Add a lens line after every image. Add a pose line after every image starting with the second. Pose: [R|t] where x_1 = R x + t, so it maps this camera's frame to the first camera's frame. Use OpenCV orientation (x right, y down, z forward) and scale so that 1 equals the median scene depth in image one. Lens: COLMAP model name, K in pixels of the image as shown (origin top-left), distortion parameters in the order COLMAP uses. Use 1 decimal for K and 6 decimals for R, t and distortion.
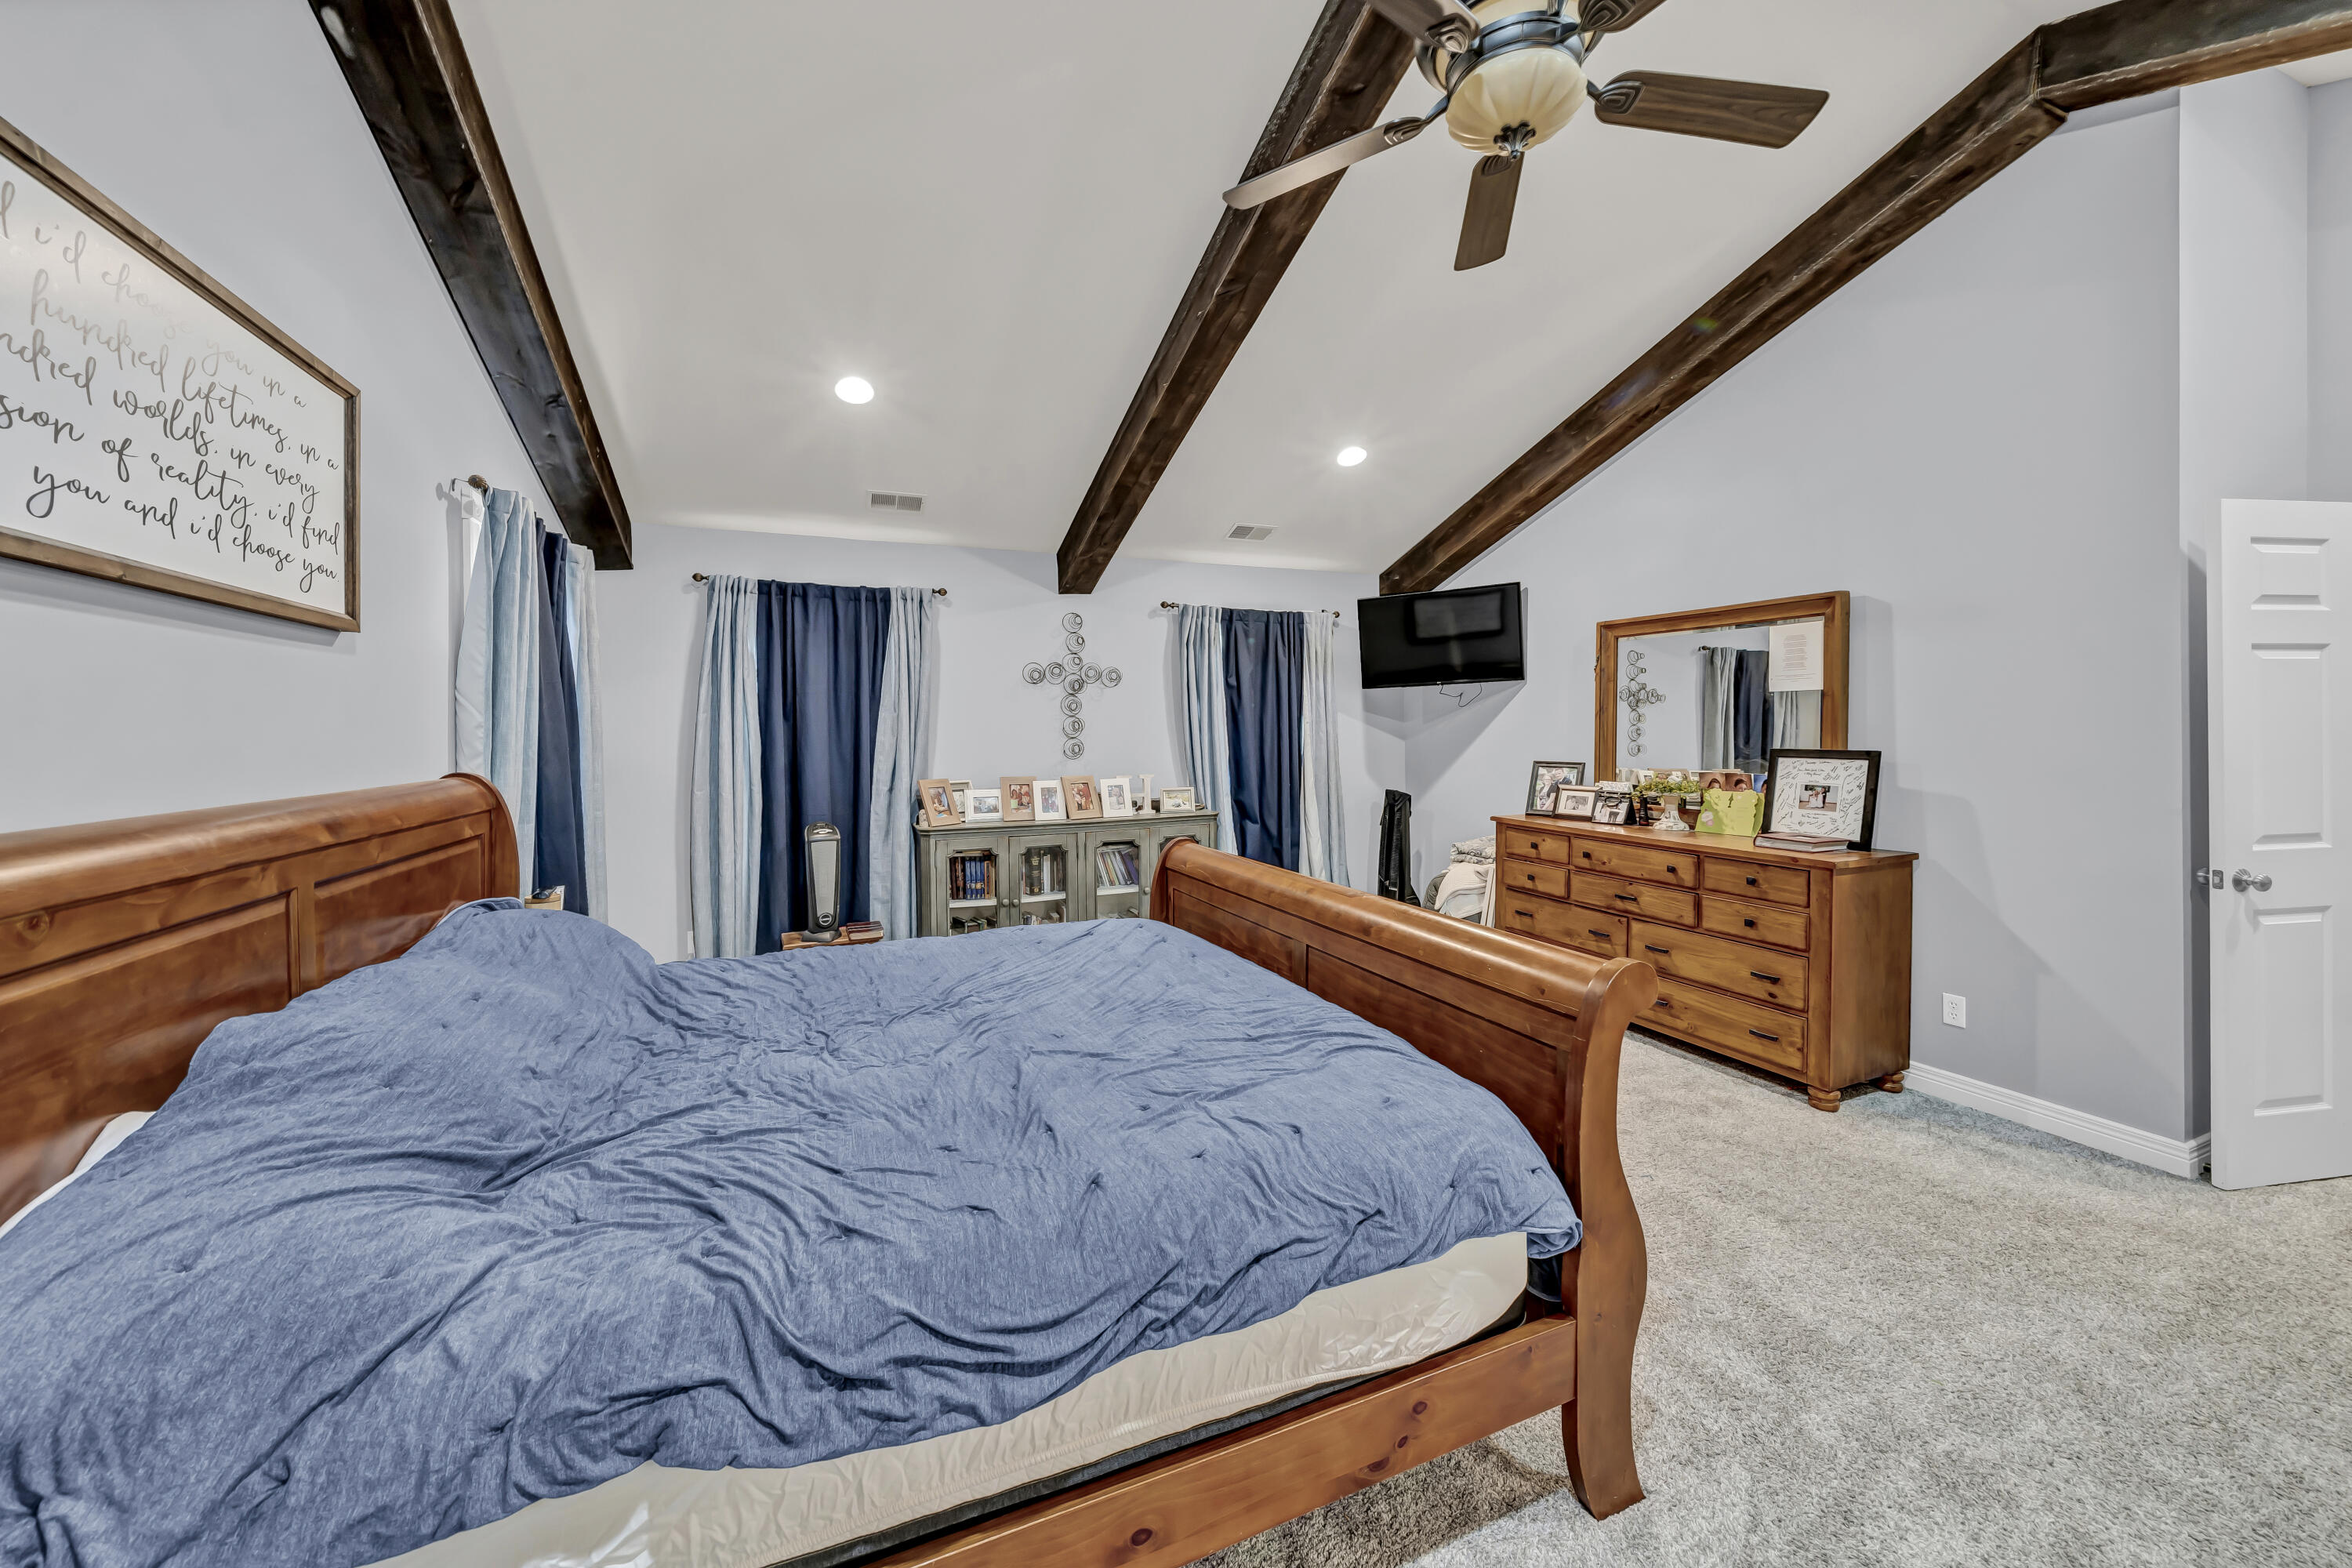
lens RADIAL K [[874.7, 0, 1166.8], [0, 874.7, 736.9], [0, 0, 1]] dist [-0.000171, -0.000016]
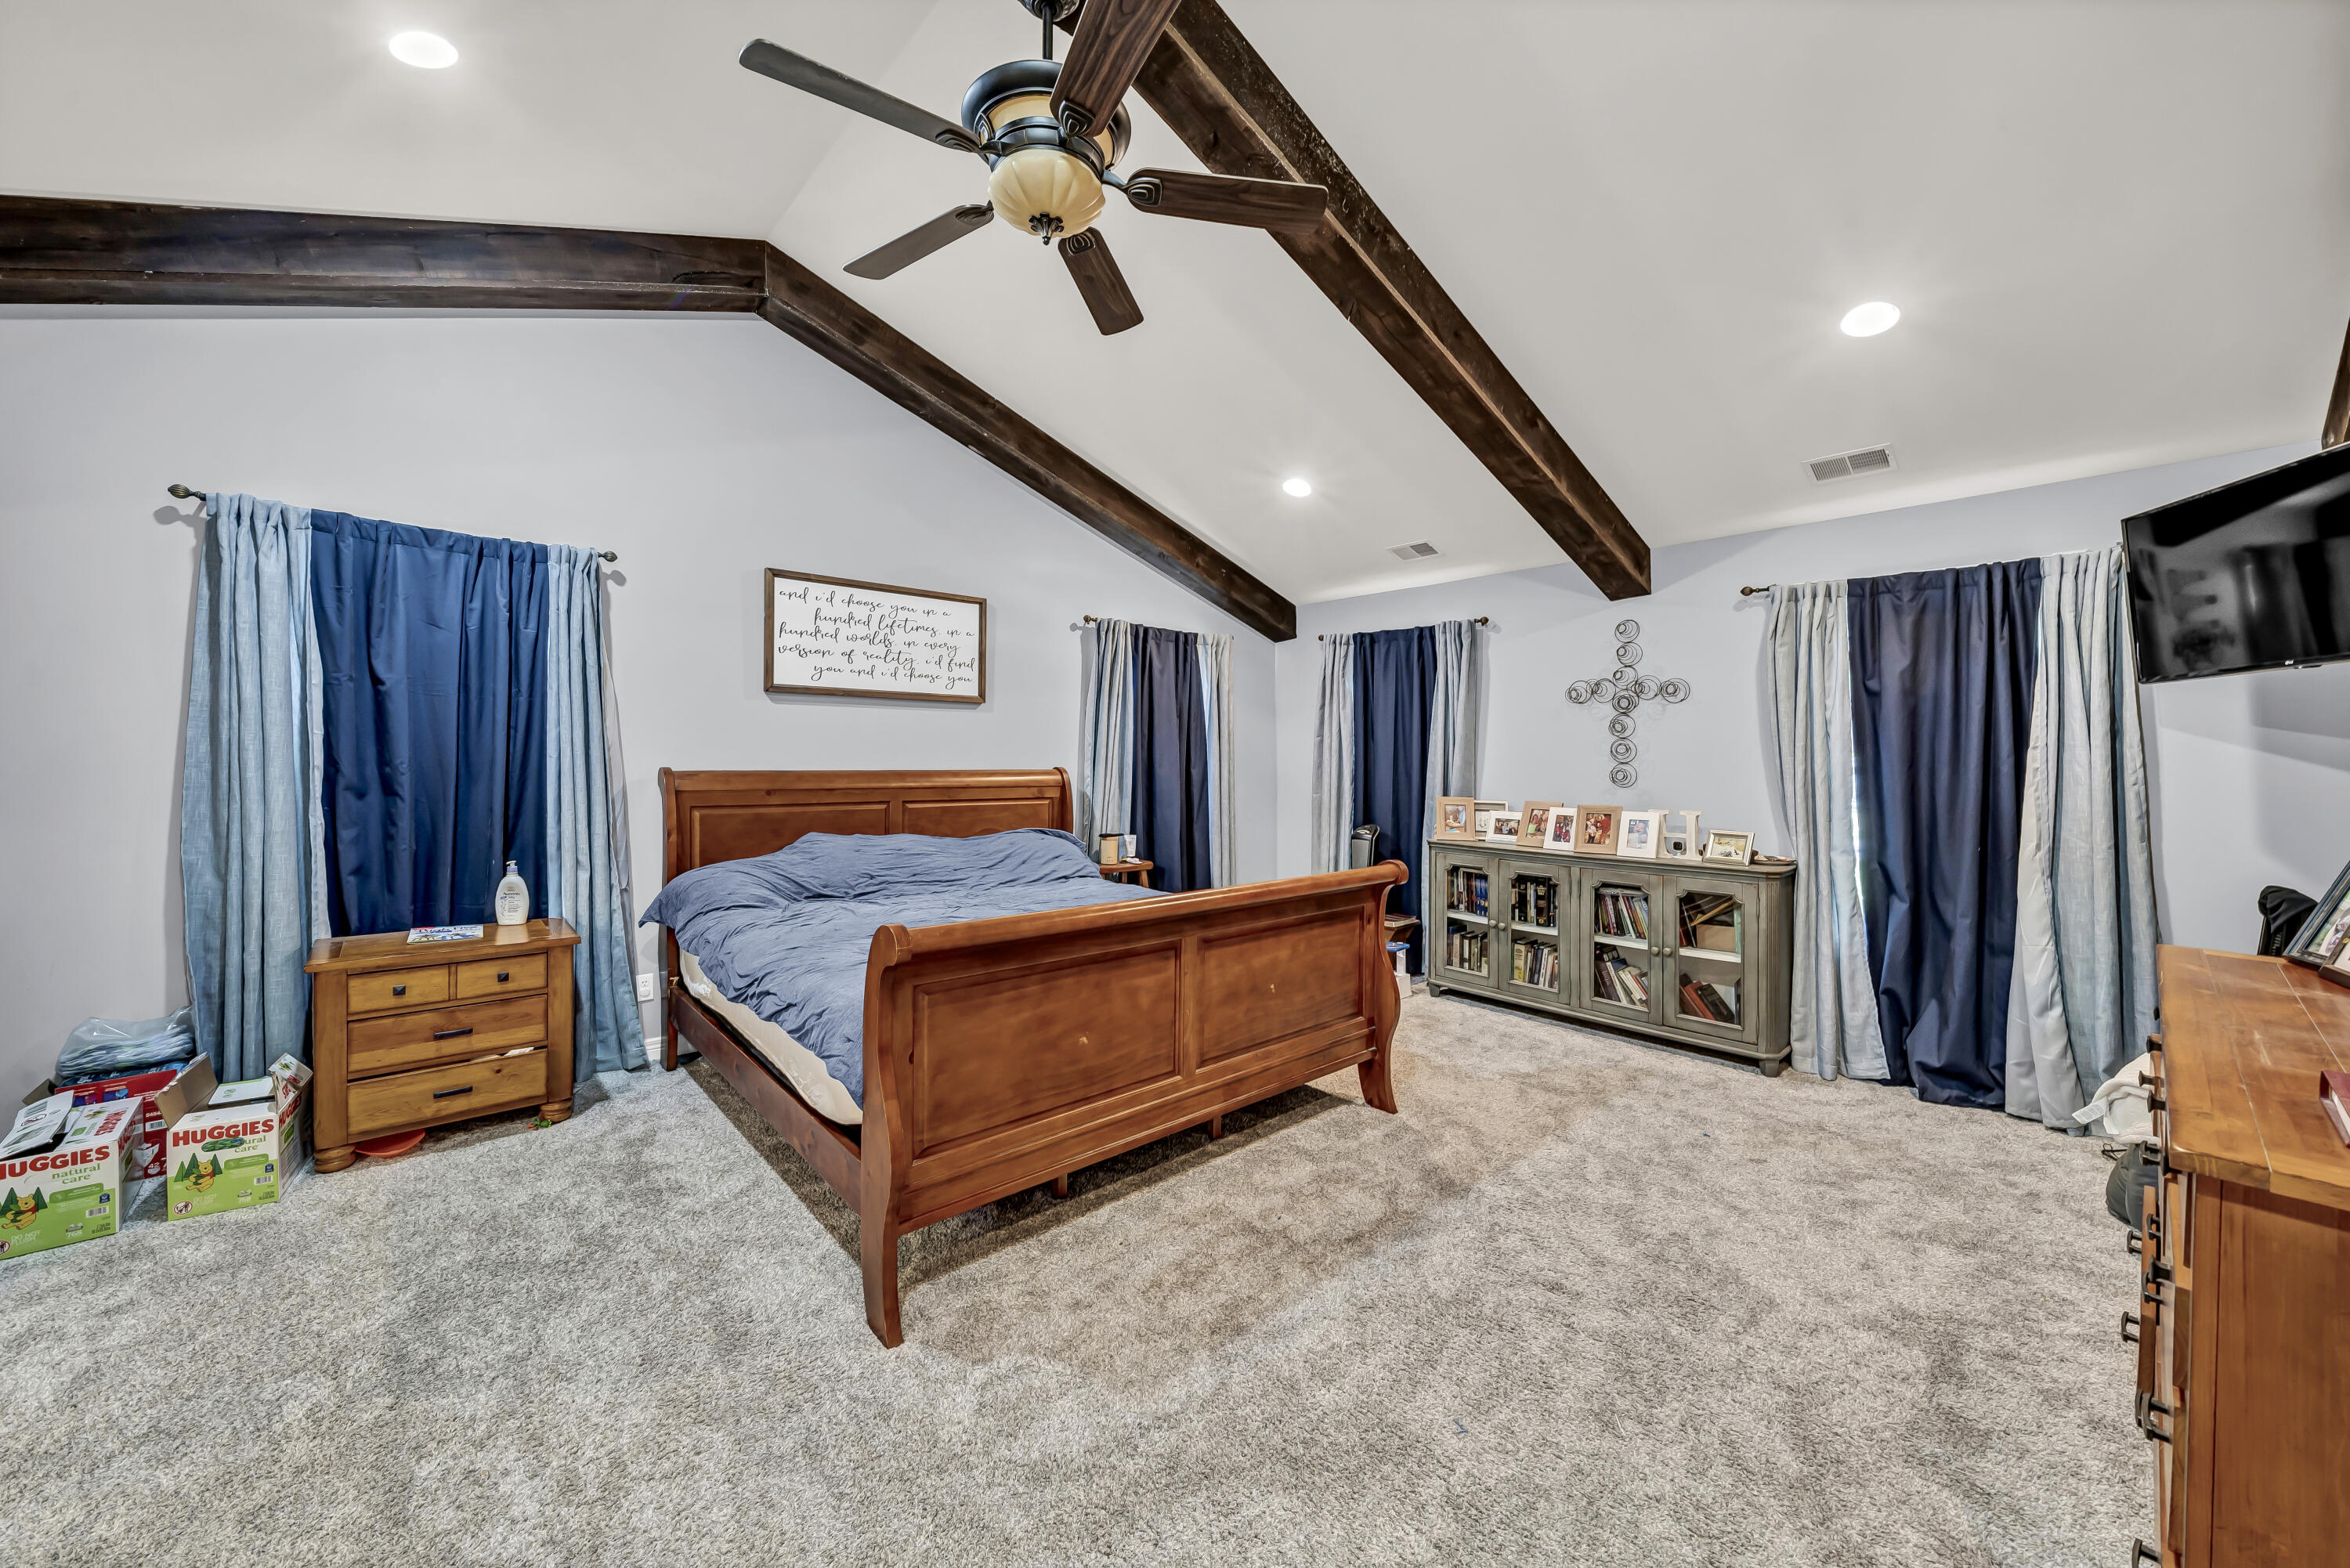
lens RADIAL K [[873.9, 0, 1165.8], [0, 873.9, 736.9], [0, 0, 1]] dist [-0.000171, -0.000016]
pose [[0.327894, -0.005860, -0.944696, 0.787645], [-0.021369, 0.999679, -0.013618, -0.004141], [0.944473, 0.024653, 0.327664, 0.386635]]
